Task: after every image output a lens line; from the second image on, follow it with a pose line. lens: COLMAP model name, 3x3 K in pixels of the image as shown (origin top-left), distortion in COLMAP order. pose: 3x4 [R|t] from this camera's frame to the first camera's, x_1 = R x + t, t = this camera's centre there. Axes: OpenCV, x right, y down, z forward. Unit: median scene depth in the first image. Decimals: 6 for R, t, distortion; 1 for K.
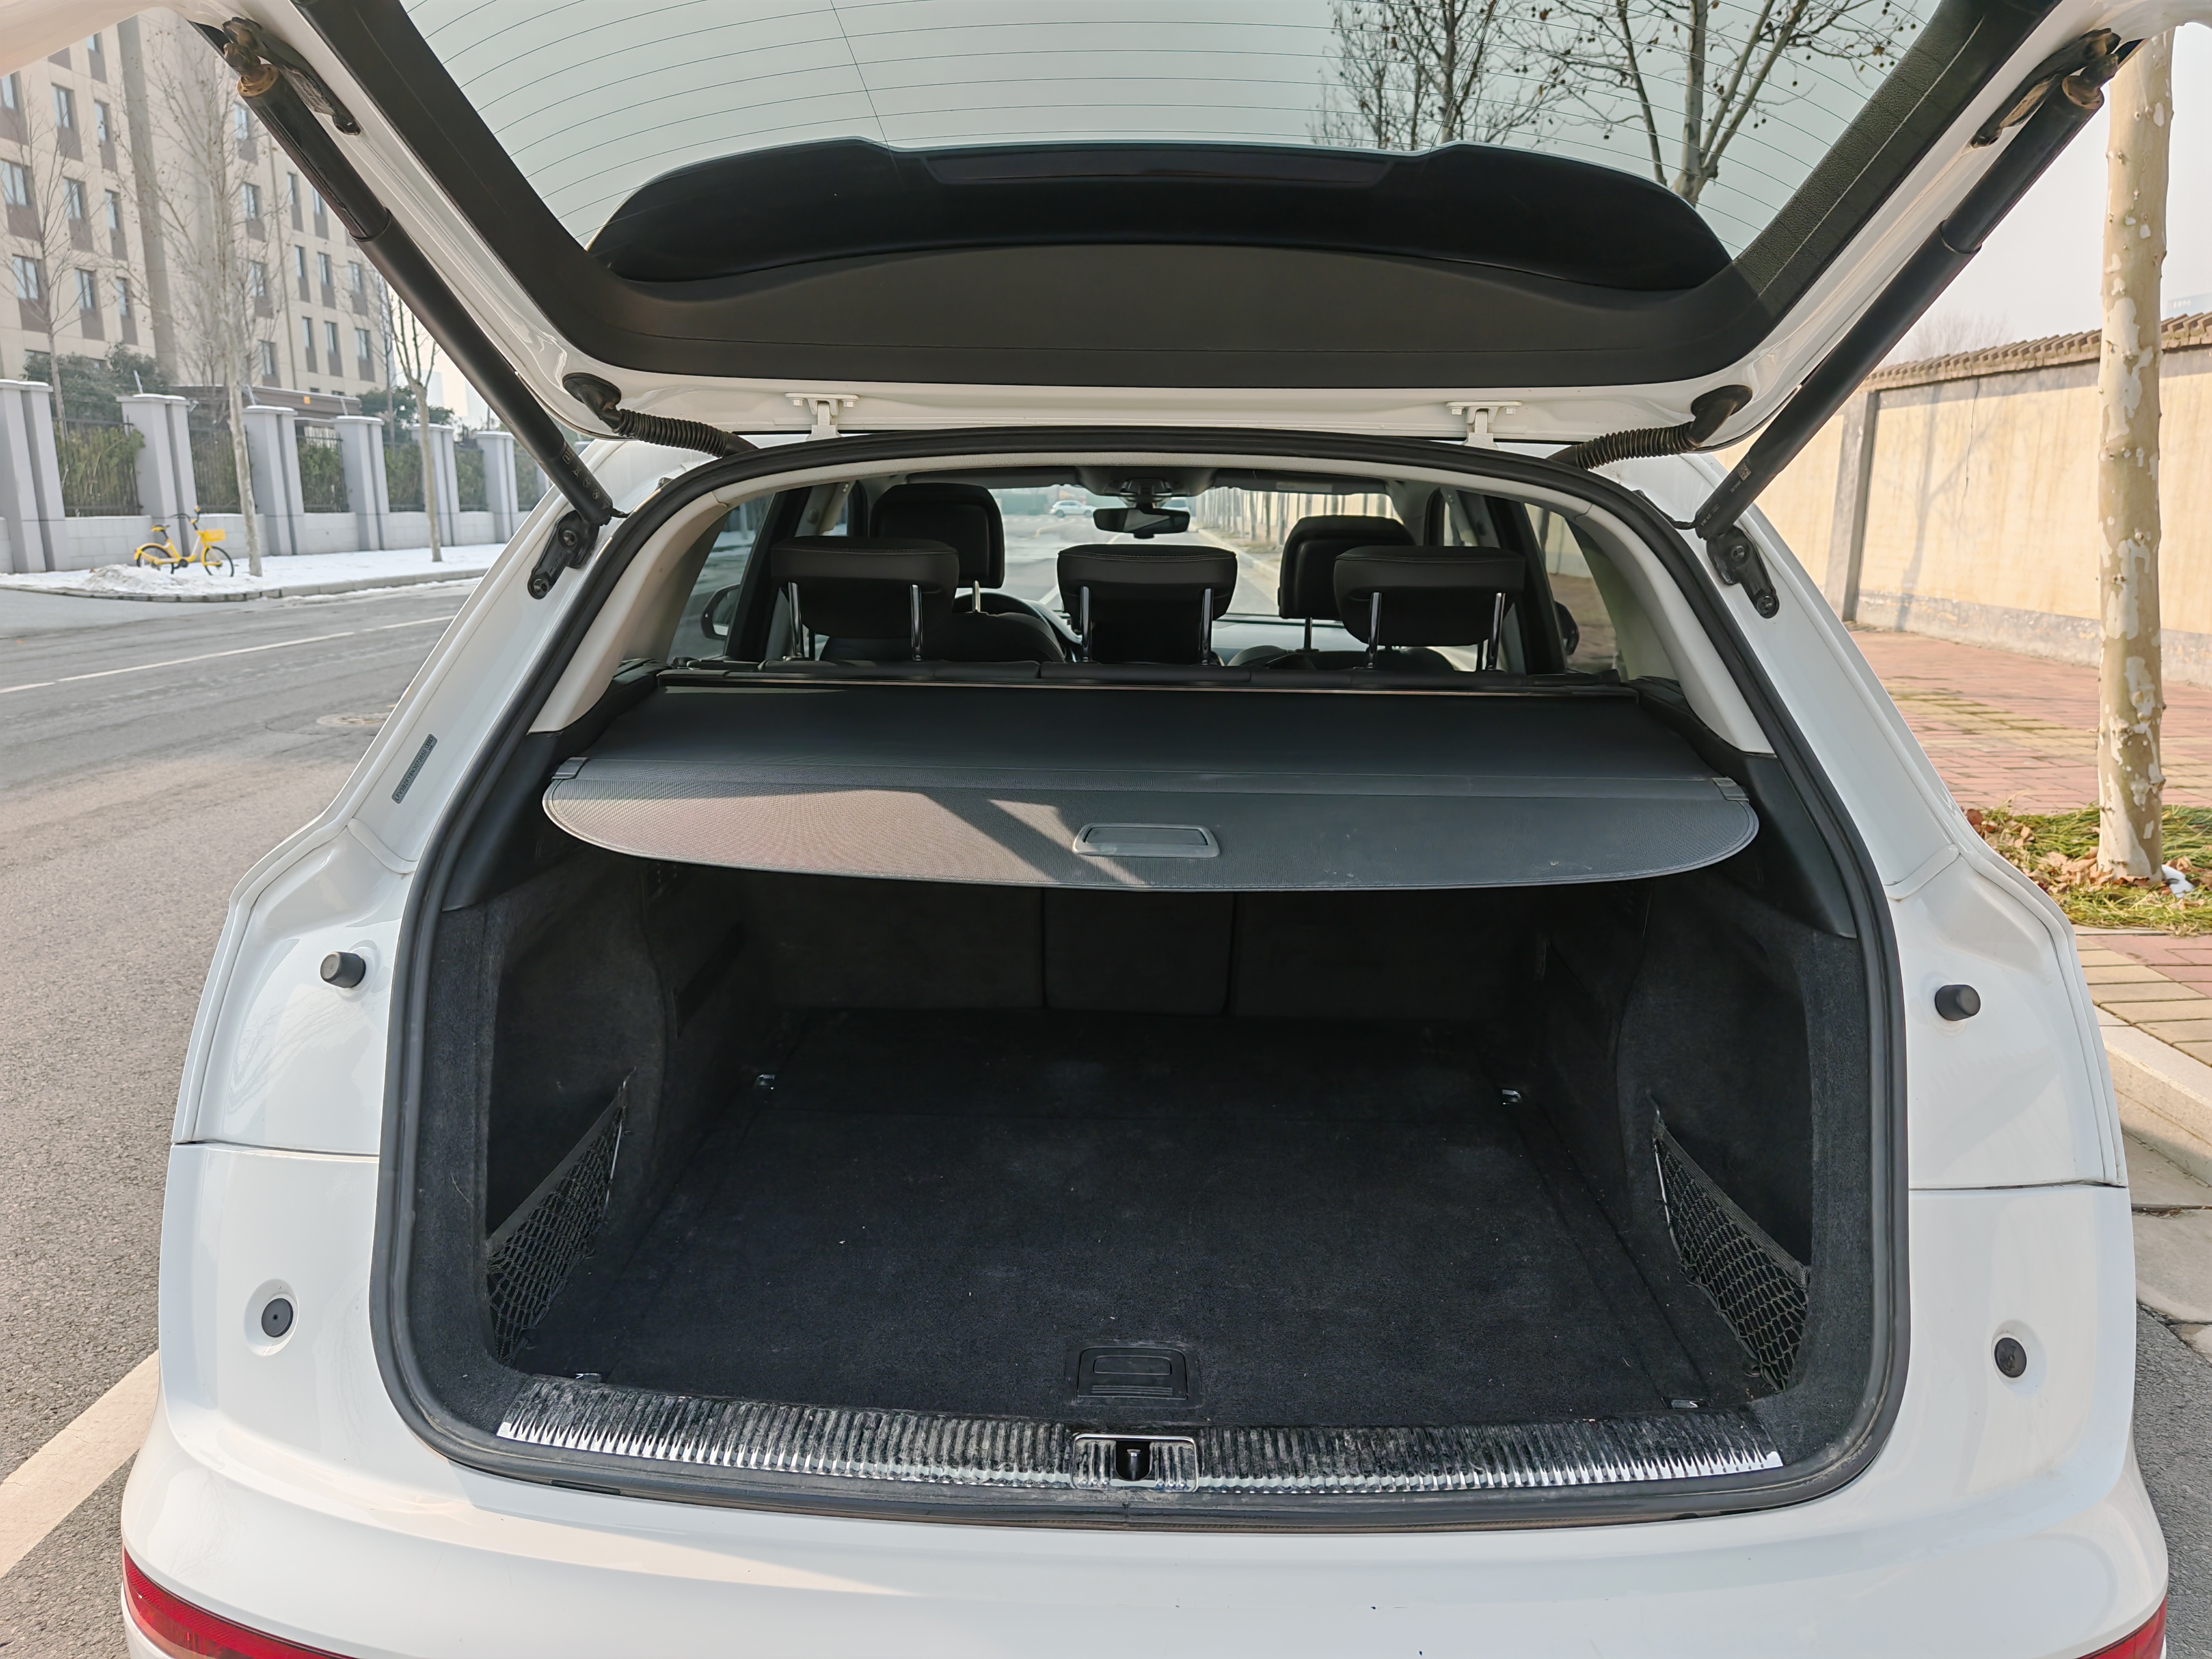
lens RADIAL K [[1521.2, 0, 1109.3], [0, 1521.2, 918.7], [0, 0, 1]] dist [0.004839, -0.043926]
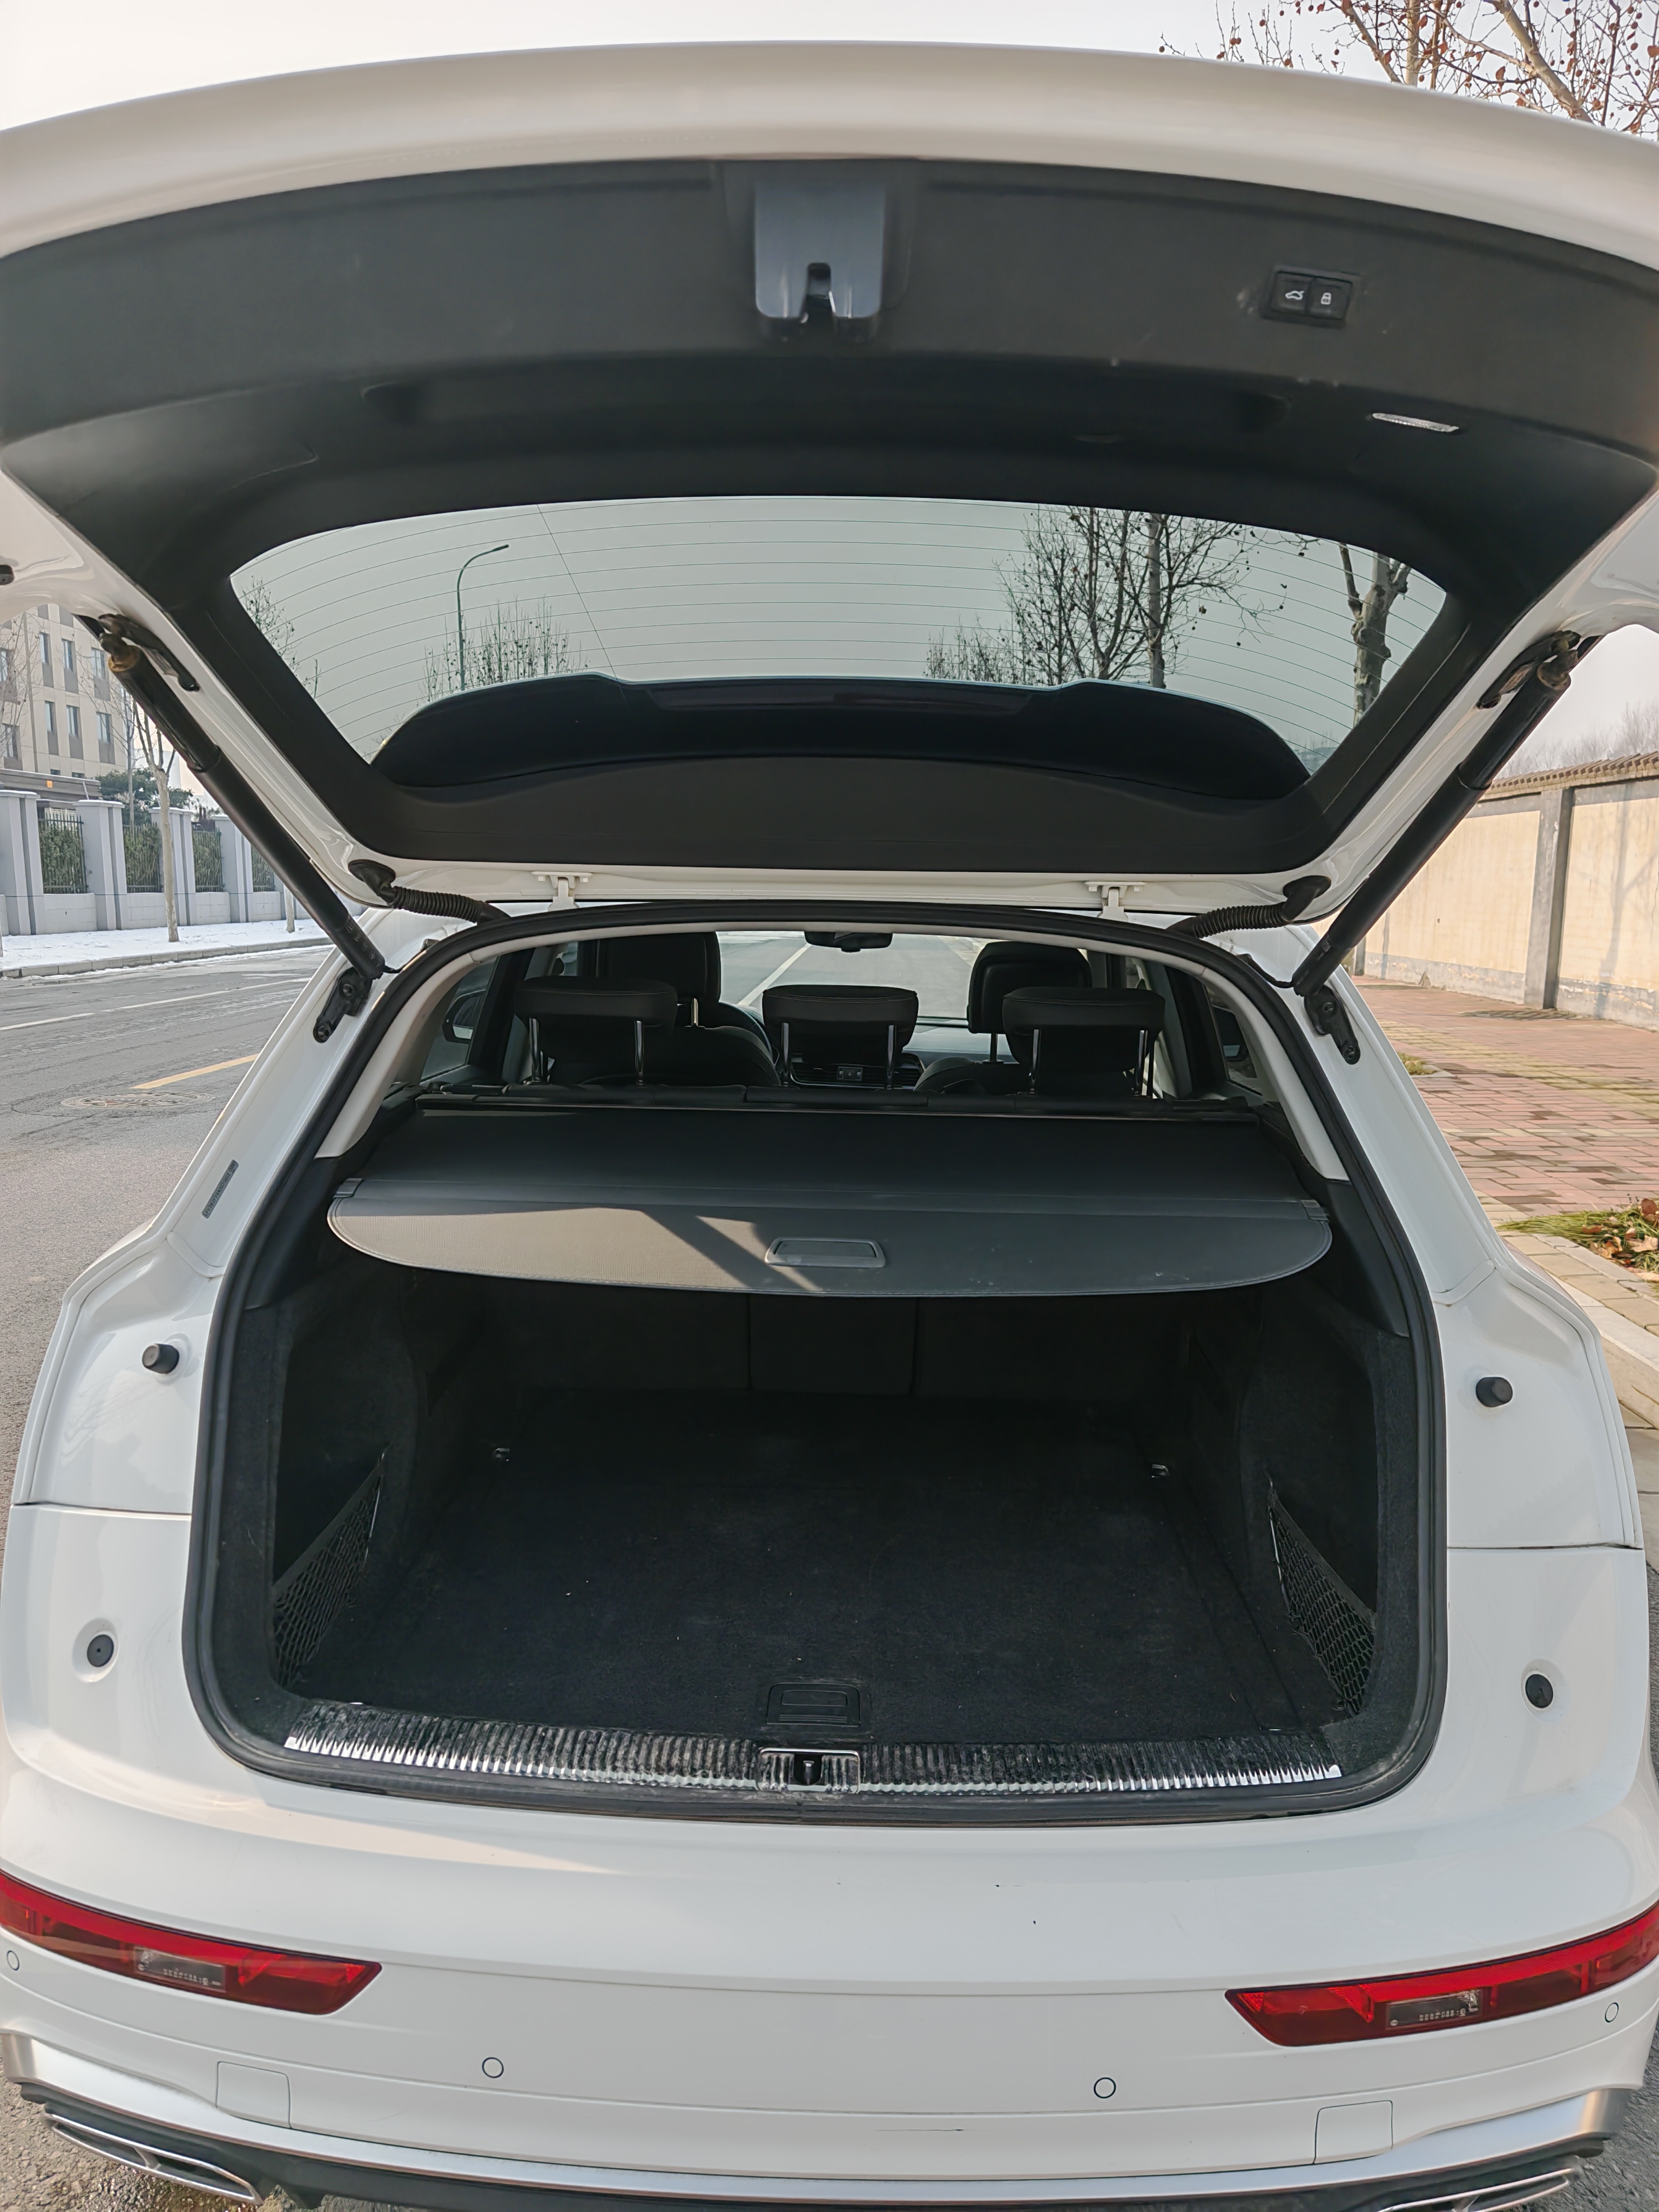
lens RADIAL K [[1555.9, 0, 811.6], [0, 1555.9, 1172.1], [0, 0, 1]] dist [0.011574, 0.002296]
pose [[0.999853, 0.001337, -0.017074, 0.031935], [-0.002634, 0.997092, -0.076161, -0.019822], [0.016923, 0.076195, 0.996949, -0.224113]]
